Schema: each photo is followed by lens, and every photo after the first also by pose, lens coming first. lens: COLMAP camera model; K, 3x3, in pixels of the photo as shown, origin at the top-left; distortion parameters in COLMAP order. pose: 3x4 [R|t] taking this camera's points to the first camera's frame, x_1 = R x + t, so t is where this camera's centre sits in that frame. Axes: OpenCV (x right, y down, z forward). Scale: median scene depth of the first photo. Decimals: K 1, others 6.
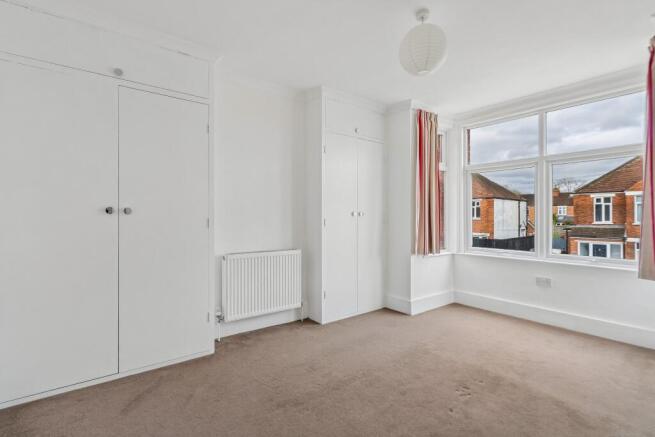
lens RADIAL K [[298.2, 0, 322.5], [0, 298.2, 212.7], [0, 0, 1]] dist [0.004255, 0.001139]
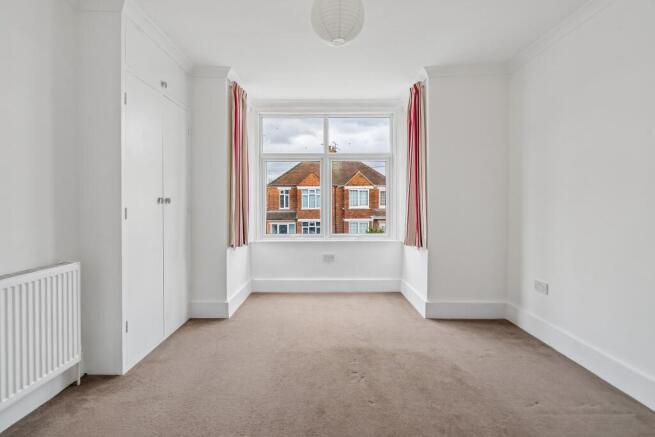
lens RADIAL K [[298.2, 0, 298.9], [0, 298.2, 205.7], [0, 0, 1]] dist [0.004255, 0.001139]
pose [[0.632445, -0.007807, 0.774566, -0.237877], [-0.004001, 0.999903, 0.013345, 0.004235], [-0.774595, -0.011539, 0.632353, 0.291809]]
